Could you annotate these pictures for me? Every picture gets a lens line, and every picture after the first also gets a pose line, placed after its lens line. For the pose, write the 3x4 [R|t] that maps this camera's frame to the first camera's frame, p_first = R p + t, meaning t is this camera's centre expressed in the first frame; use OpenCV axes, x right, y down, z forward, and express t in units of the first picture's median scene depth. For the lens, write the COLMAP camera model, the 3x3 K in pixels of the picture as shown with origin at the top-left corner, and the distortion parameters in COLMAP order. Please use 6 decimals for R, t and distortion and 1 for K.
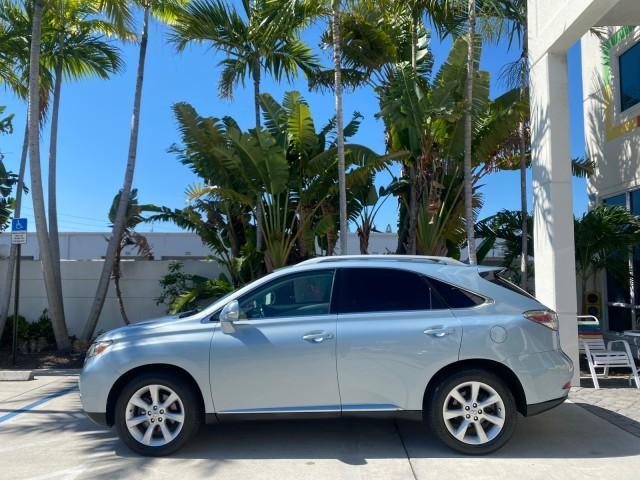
lens RADIAL K [[495.1, 0, 319.8], [0, 495.1, 238.5], [0, 0, 1]] dist [0.023419, -0.023964]
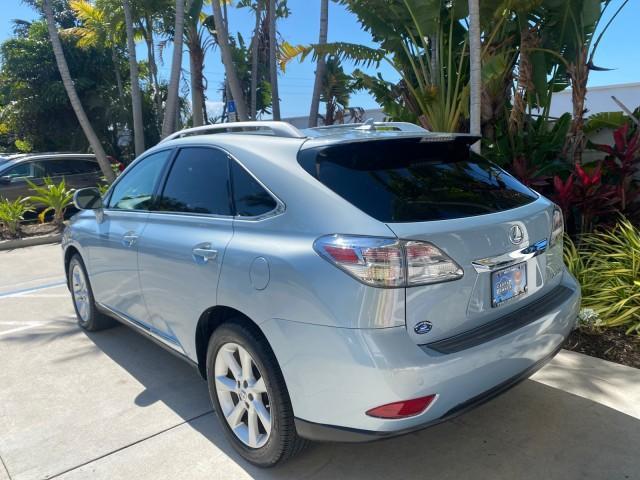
lens RADIAL K [[495.1, 0, 320.2], [0, 495.1, 237.5], [0, 0, 1]] dist [0.023419, -0.023964]
pose [[0.682696, 0.110332, -0.722325, 0.339215], [0.080670, 0.971112, 0.224576, 0.020591], [0.726236, -0.211587, 0.654073, 0.316469]]
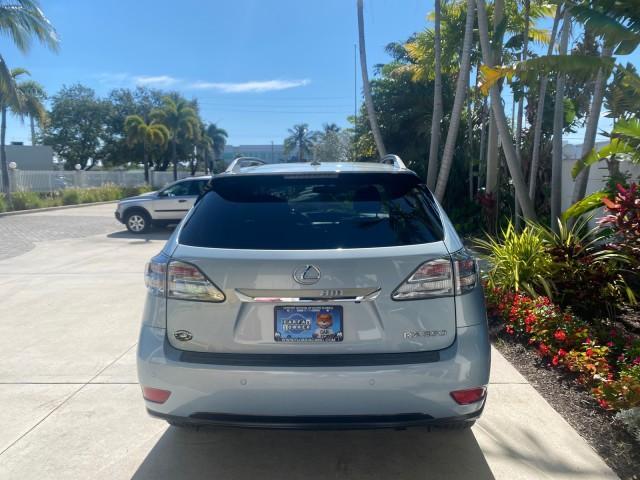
lens RADIAL K [[495.1, 0, 319.2], [0, 495.1, 238.0], [0, 0, 1]] dist [0.023419, -0.023964]
pose [[0.000232, 0.125125, -0.992141, 0.457762], [0.084710, 0.988572, 0.124695, 0.034035], [0.996406, -0.084073, -0.010370, 0.542356]]
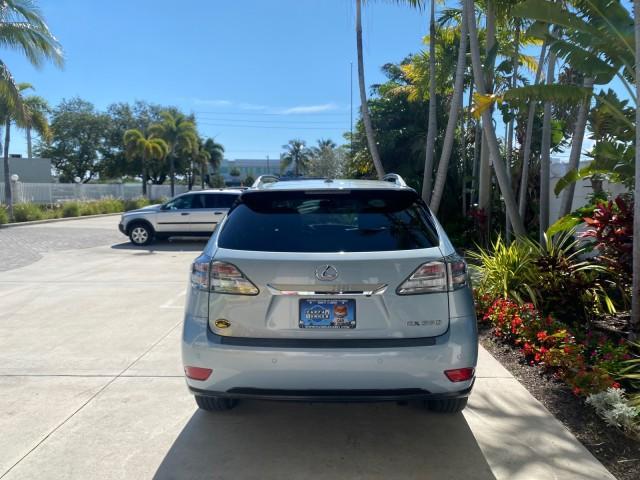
lens RADIAL K [[495.1, 0, 319.2], [0, 495.1, 240.5], [0, 0, 1]] dist [0.023419, -0.023964]
pose [[0.011117, 0.100688, -0.994856, 0.507241], [0.075229, 0.992014, 0.101241, 0.032354], [0.997104, -0.075967, 0.003454, 0.529098]]
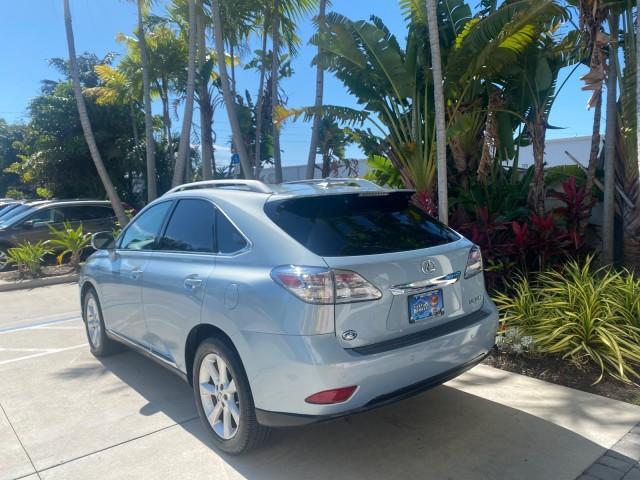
lens RADIAL K [[495.1, 0, 318.3], [0, 495.1, 236.1], [0, 0, 1]] dist [0.023419, -0.023964]
pose [[0.663734, 0.043731, -0.746689, 0.412757], [0.083493, 0.987718, 0.132065, 0.014887], [0.743294, -0.149999, 0.651931, 0.291751]]
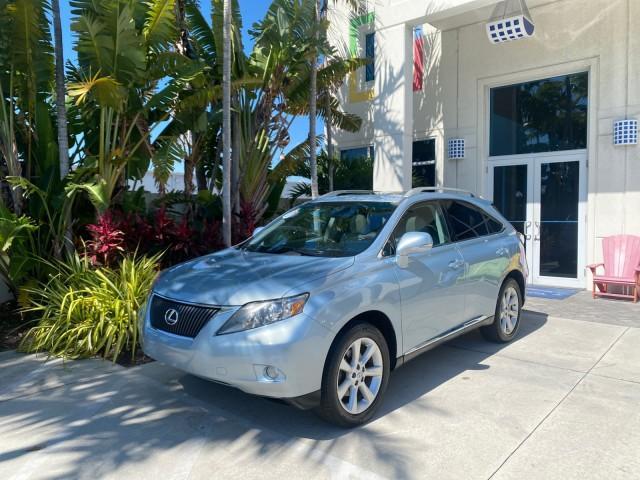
lens RADIAL K [[495.1, 0, 316.3], [0, 495.1, 239.4], [0, 0, 1]] dist [0.023419, -0.023964]
pose [[0.631341, -0.038473, 0.774550, -0.446753], [-0.061677, 0.993114, 0.099603, 0.027471], [-0.773049, -0.110655, 0.624621, 0.260123]]
